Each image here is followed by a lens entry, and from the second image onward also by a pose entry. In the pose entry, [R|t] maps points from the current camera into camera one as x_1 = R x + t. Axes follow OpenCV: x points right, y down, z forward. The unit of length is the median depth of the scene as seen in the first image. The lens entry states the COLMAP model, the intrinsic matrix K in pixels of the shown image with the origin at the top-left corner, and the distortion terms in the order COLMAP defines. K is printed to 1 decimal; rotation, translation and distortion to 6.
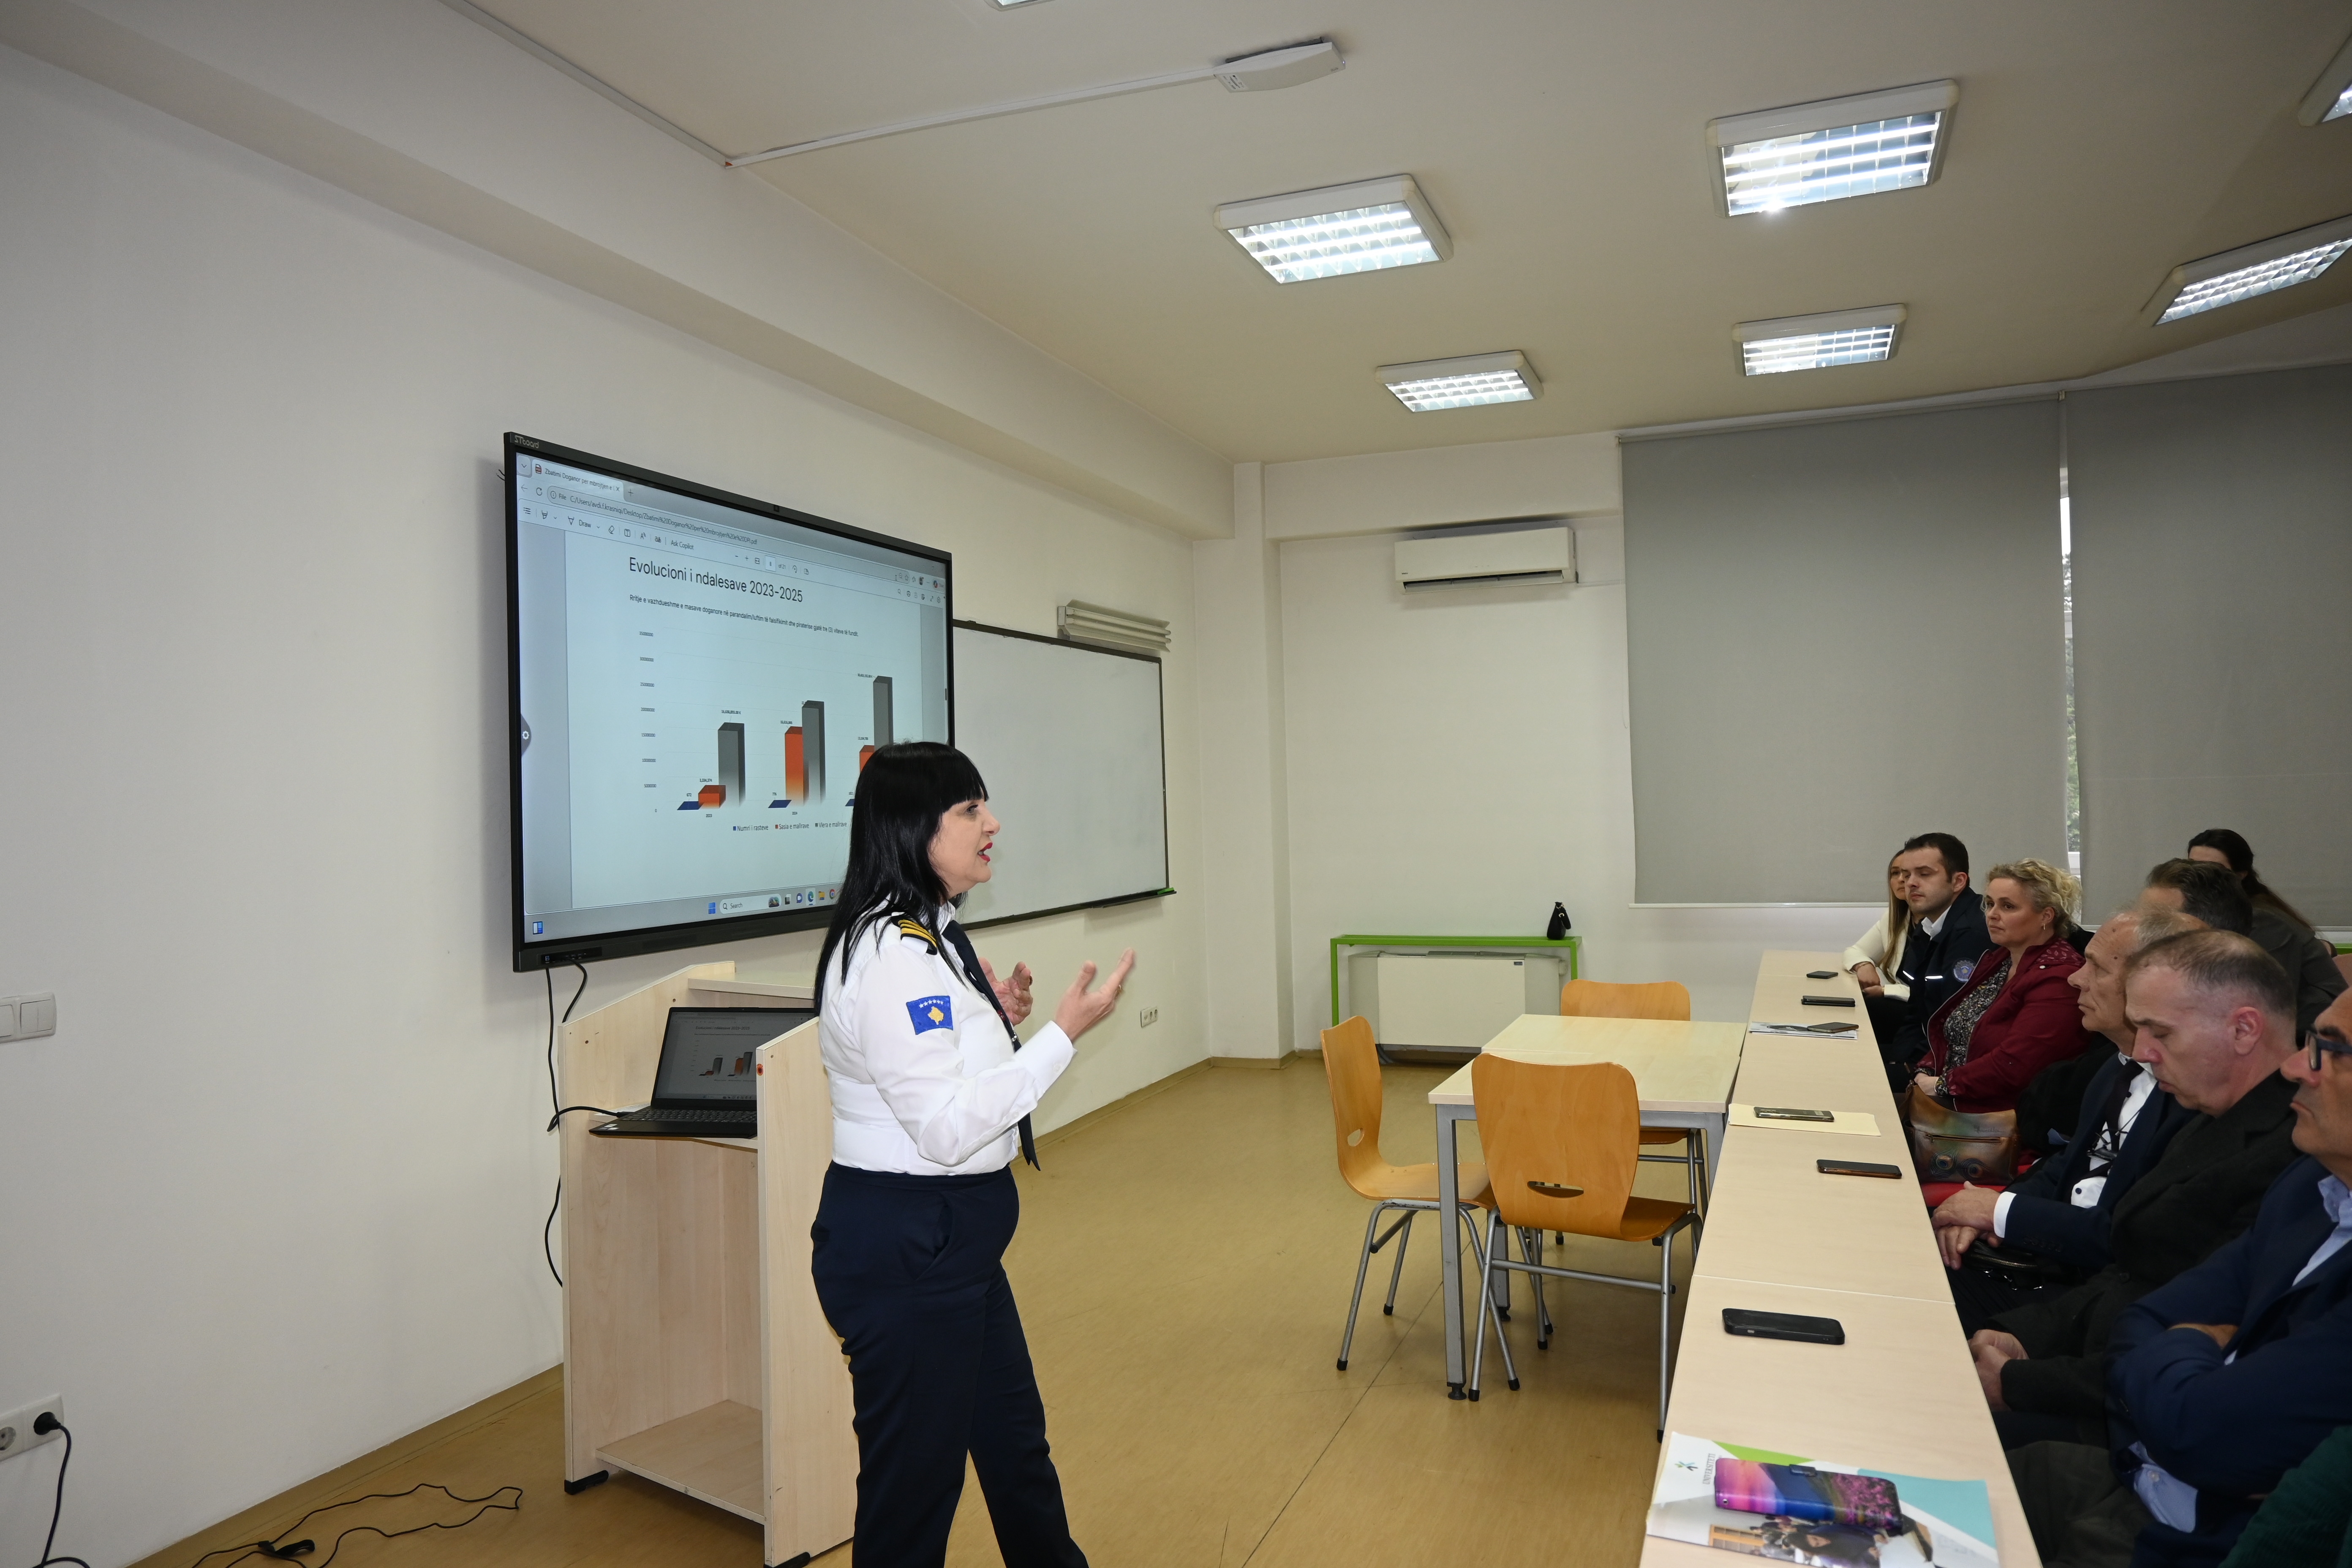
lens RADIAL K [[1594.6, 0, 1181.0], [0, 1594.6, 772.6], [0, 0, 1]] dist [-0.001214, 0.000654]
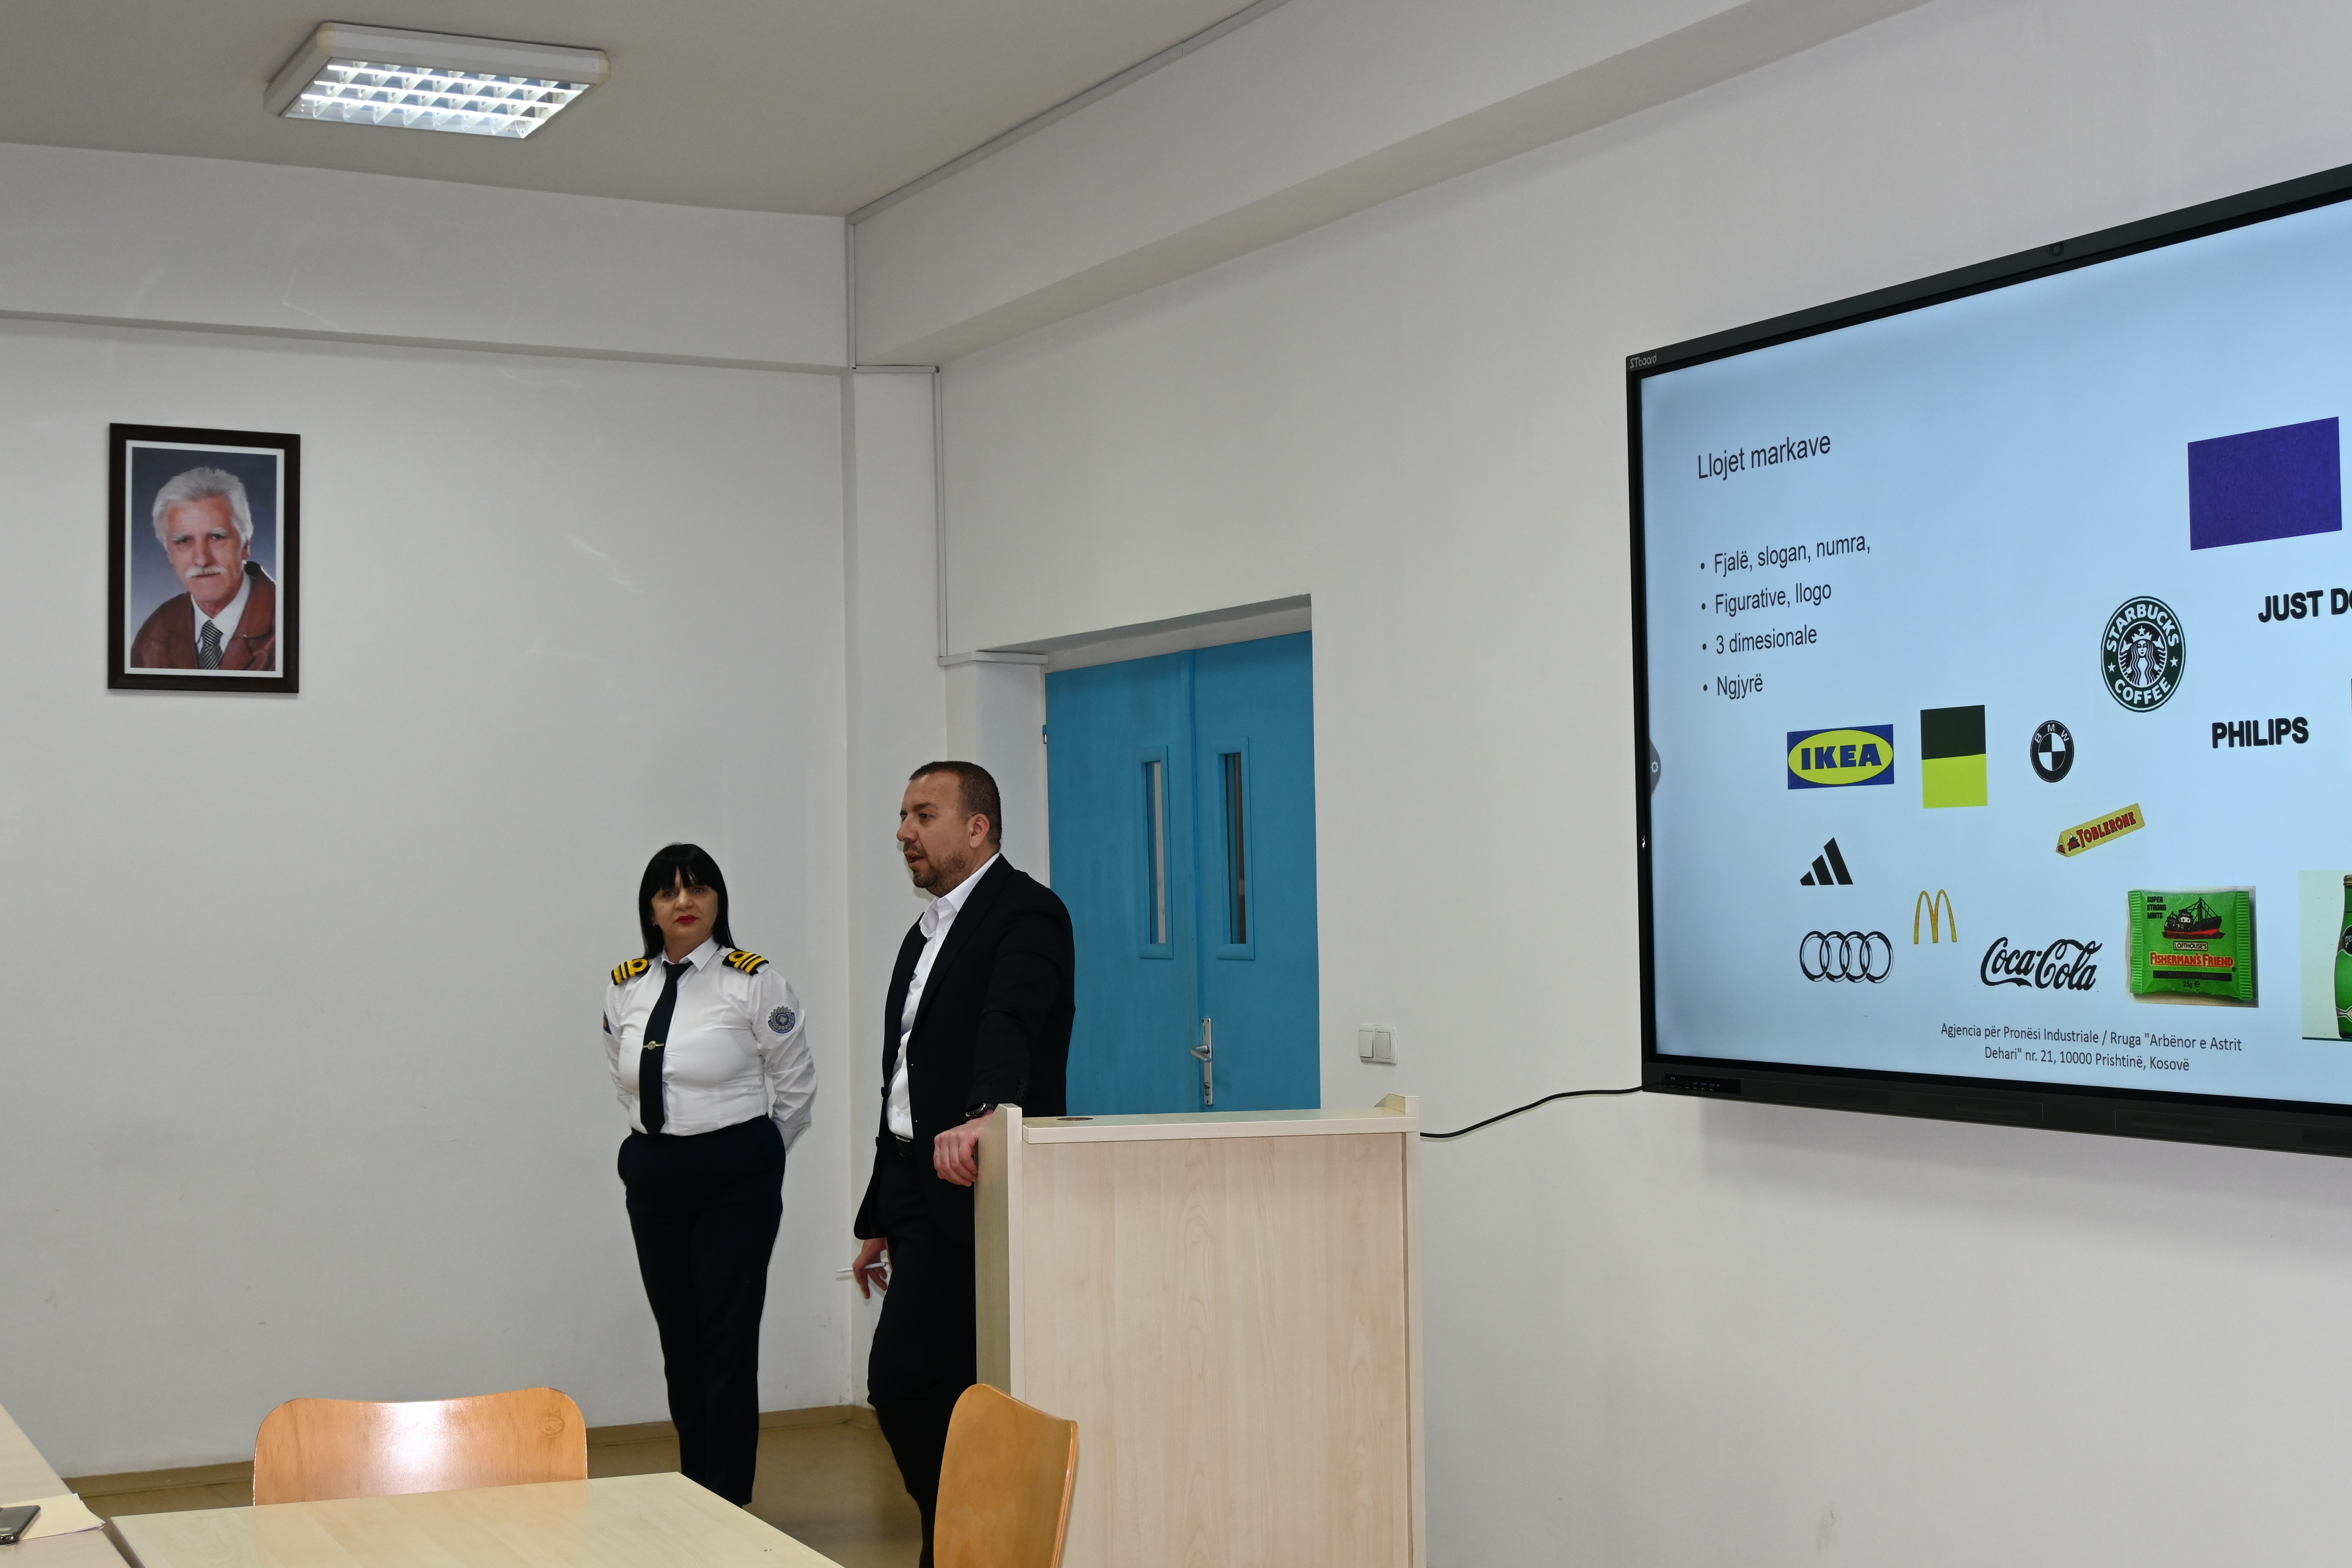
lens RADIAL K [[3102.2, 0, 1183.9], [0, 3102.2, 780.4], [0, 0, 1]] dist [0.003882, 0.000000]
pose [[-0.668519, 0.012217, -0.743595, 0.673459], [0.044558, 0.998727, -0.023650, 0.005528], [0.742359, -0.048944, -0.668212, 1.539525]]
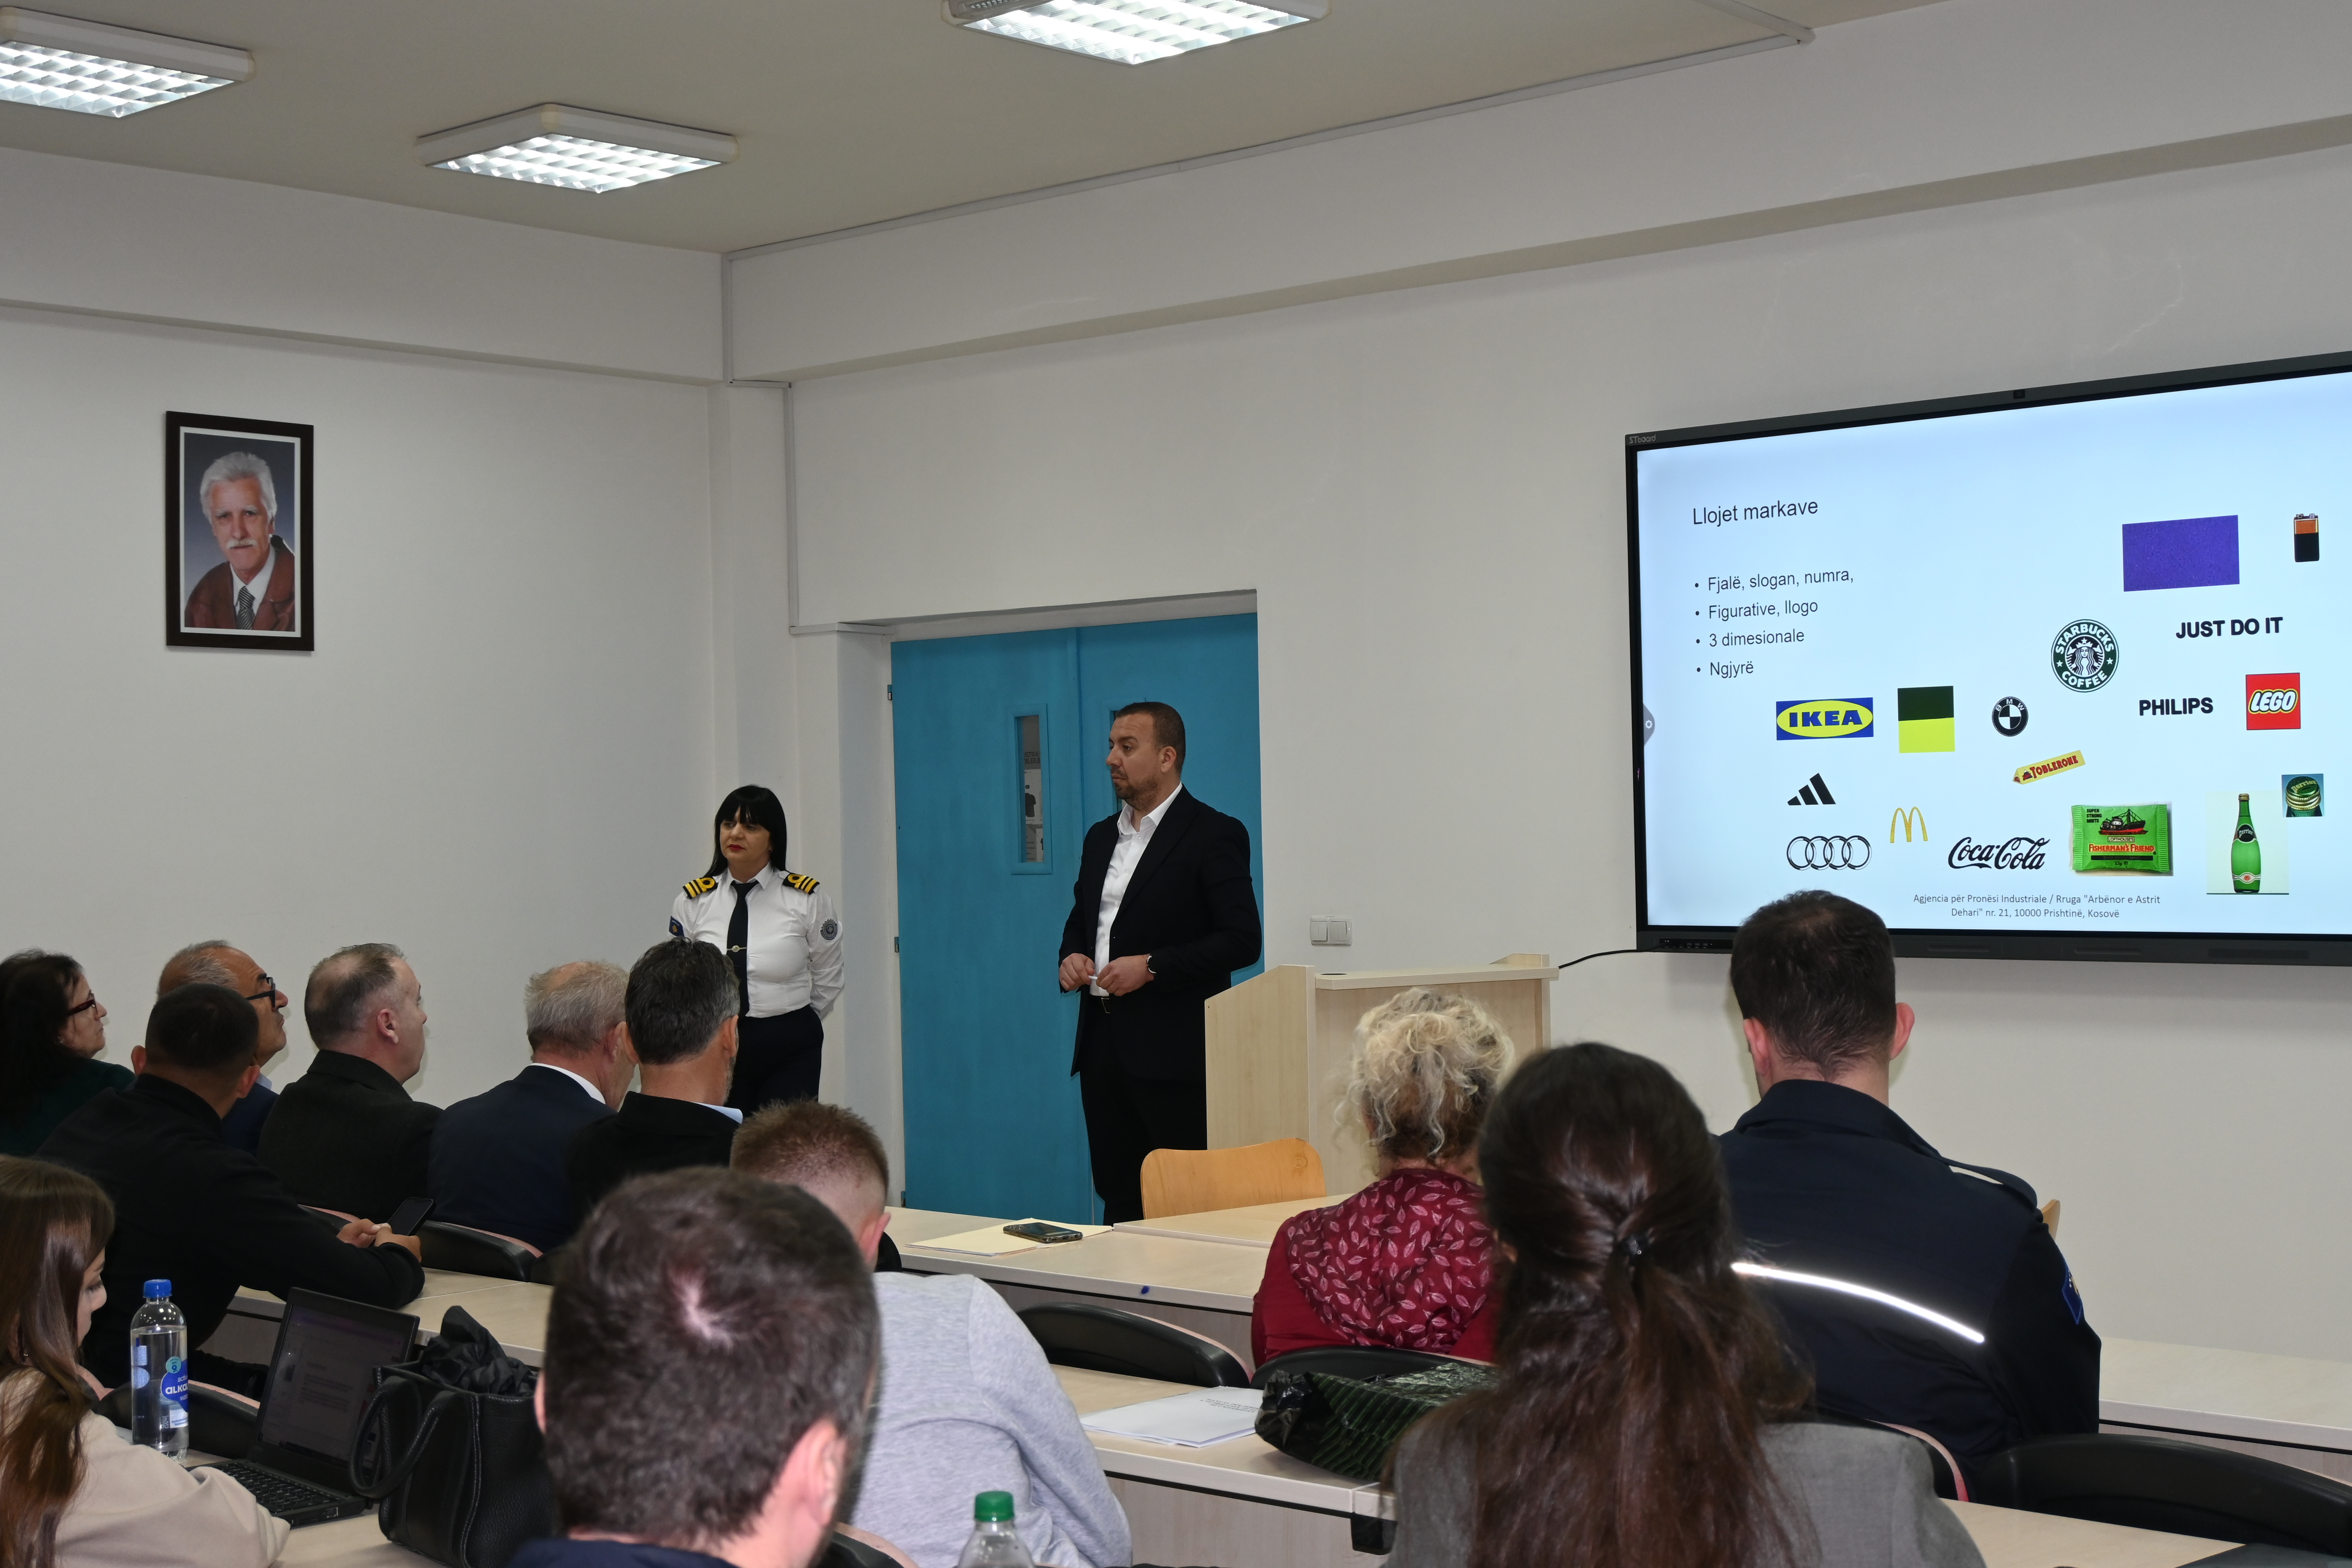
lens RADIAL K [[3102.2, 0, 1173.7], [0, 3102.2, 759.5], [0, 0, 1]] dist [0.003882, 0.000000]
pose [[-0.374227, 0.018171, -0.927159, 1.354868], [0.045028, 0.998985, 0.001404, -0.014947], [0.926243, -0.041223, -0.374665, 1.267370]]
